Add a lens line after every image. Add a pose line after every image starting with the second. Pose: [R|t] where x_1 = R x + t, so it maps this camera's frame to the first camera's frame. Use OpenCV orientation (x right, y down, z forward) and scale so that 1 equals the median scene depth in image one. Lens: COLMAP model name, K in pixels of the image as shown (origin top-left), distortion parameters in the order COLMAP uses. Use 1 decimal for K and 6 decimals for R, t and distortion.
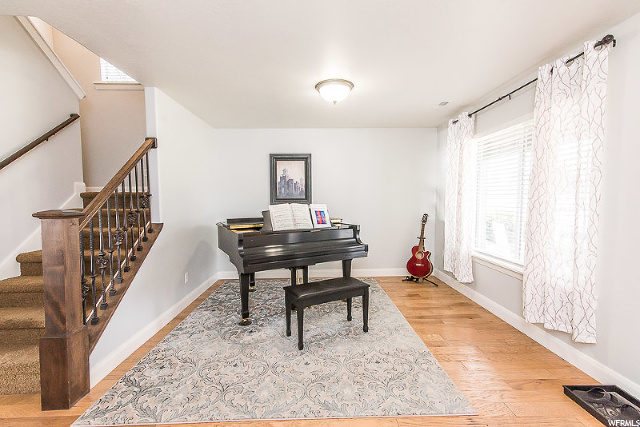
lens RADIAL K [[298.1, 0, 319.3], [0, 298.1, 213.0], [0, 0, 1]] dist [0.013134, 0.002627]
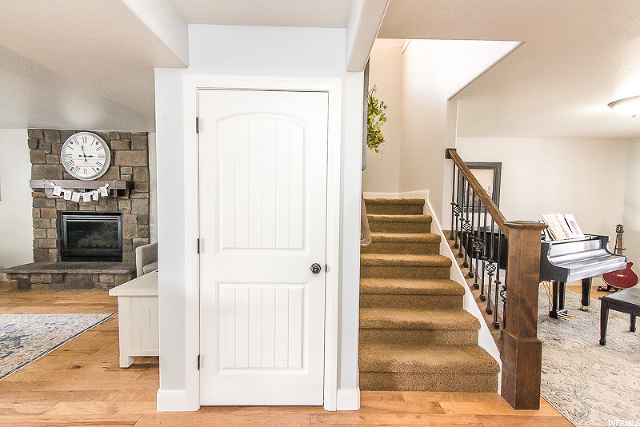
lens RADIAL K [[298.1, 0, 335.5], [0, 298.1, 213.3], [0, 0, 1]] dist [0.013134, 0.002627]
pose [[0.999661, 0.025194, -0.006536, -0.594692], [-0.025239, 0.999658, -0.006856, -0.004689], [0.006361, 0.007019, 0.999955, -0.023985]]
